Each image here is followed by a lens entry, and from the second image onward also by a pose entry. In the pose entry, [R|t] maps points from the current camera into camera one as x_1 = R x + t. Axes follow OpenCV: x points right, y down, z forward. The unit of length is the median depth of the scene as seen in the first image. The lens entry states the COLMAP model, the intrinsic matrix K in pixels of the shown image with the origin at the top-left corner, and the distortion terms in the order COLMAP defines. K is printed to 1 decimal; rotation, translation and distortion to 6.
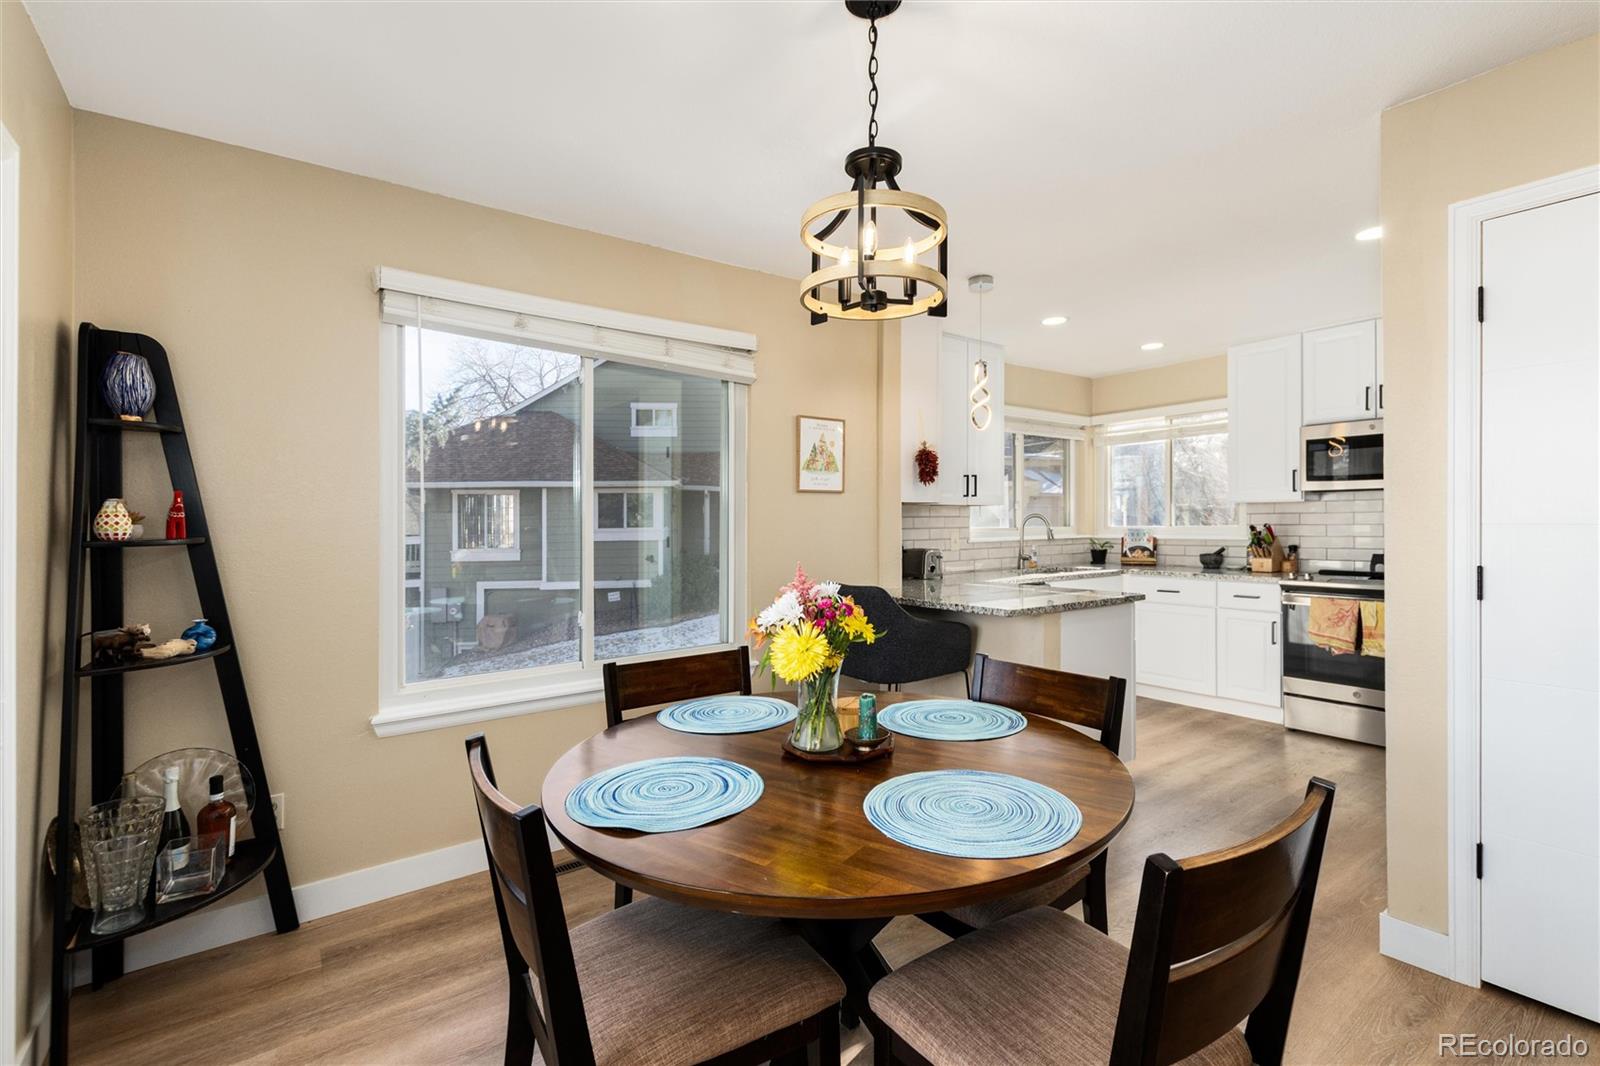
lens RADIAL K [[730.5, 0, 816.4], [0, 730.5, 529.7], [0, 0, 1]] dist [0.010054, -0.001949]
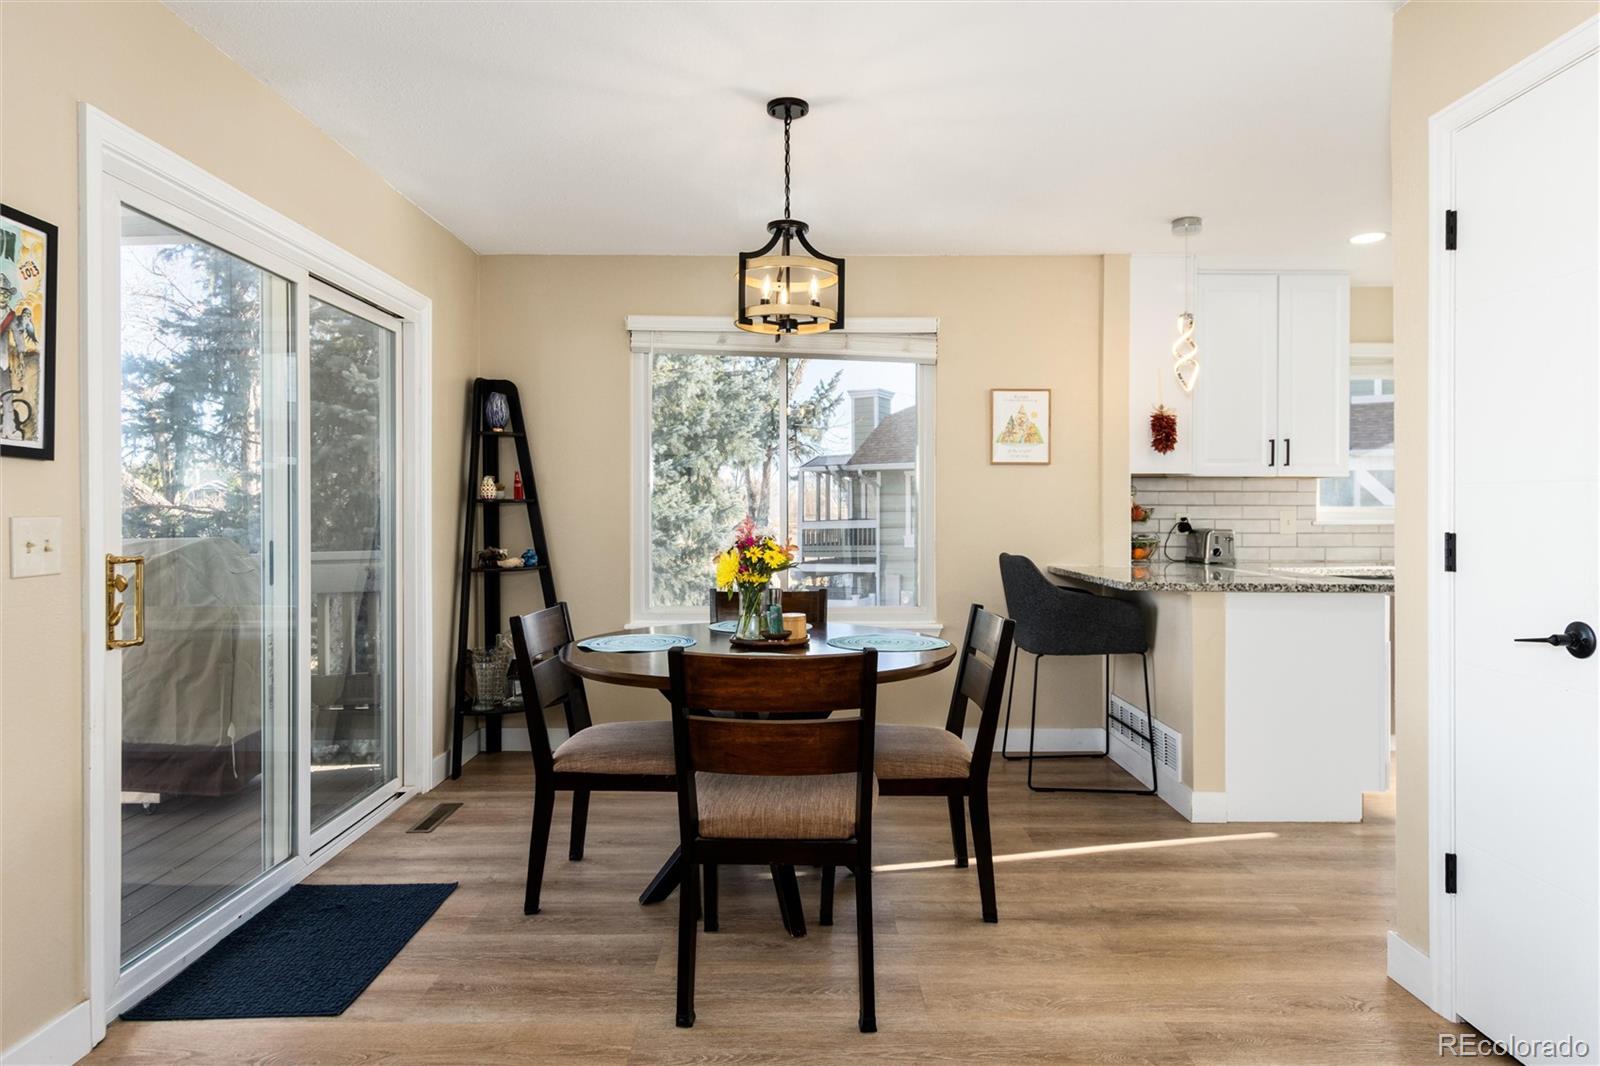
lens RADIAL K [[930.1, 0, 811.8], [0, 930.1, 523.3], [0, 0, 1]] dist [0.008041, -0.001137]
pose [[0.806697, 0.015706, -0.590757, 0.403251], [-0.013903, 0.999874, 0.007598, 0.017771], [0.590802, 0.002084, 0.806814, -0.140353]]
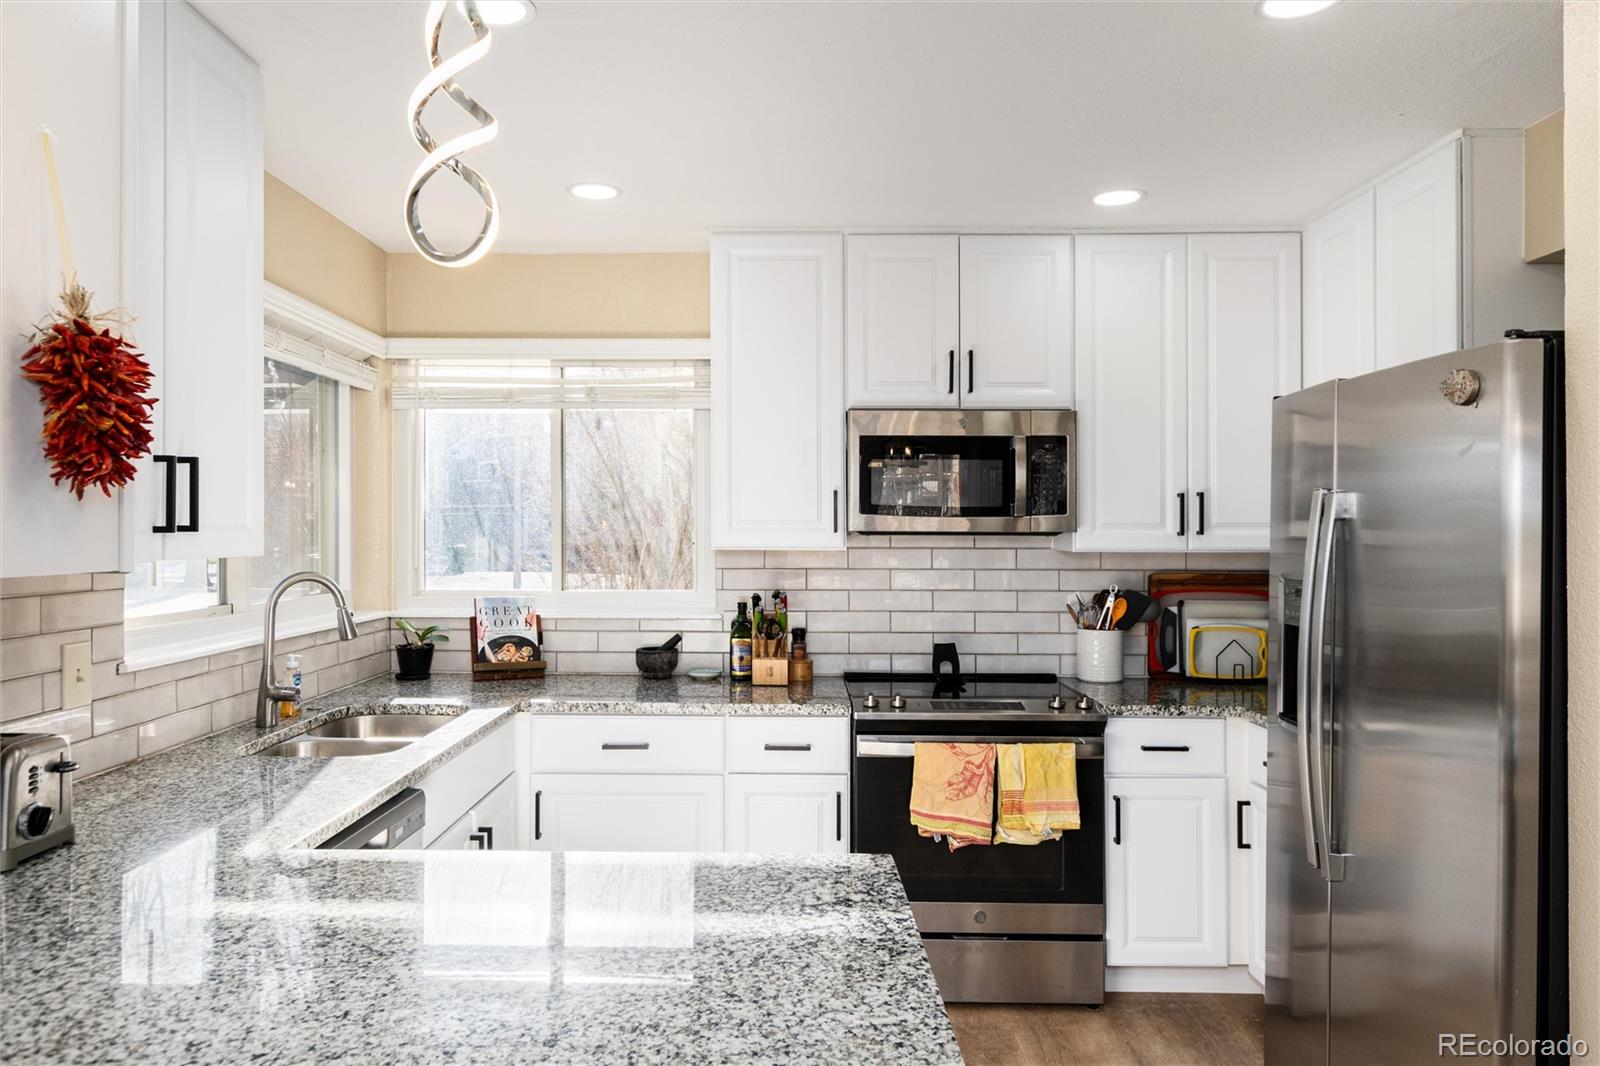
lens RADIAL K [[1086.5, 0, 821.3], [0, 1086.5, 540.4], [0, 0, 1]] dist [-0.003123, 0.003816]
pose [[0.602630, 0.009923, 0.797959, 0.023007], [-0.004036, 0.999948, -0.009387, -0.038527], [-0.798010, 0.002436, 0.602639, 0.541364]]
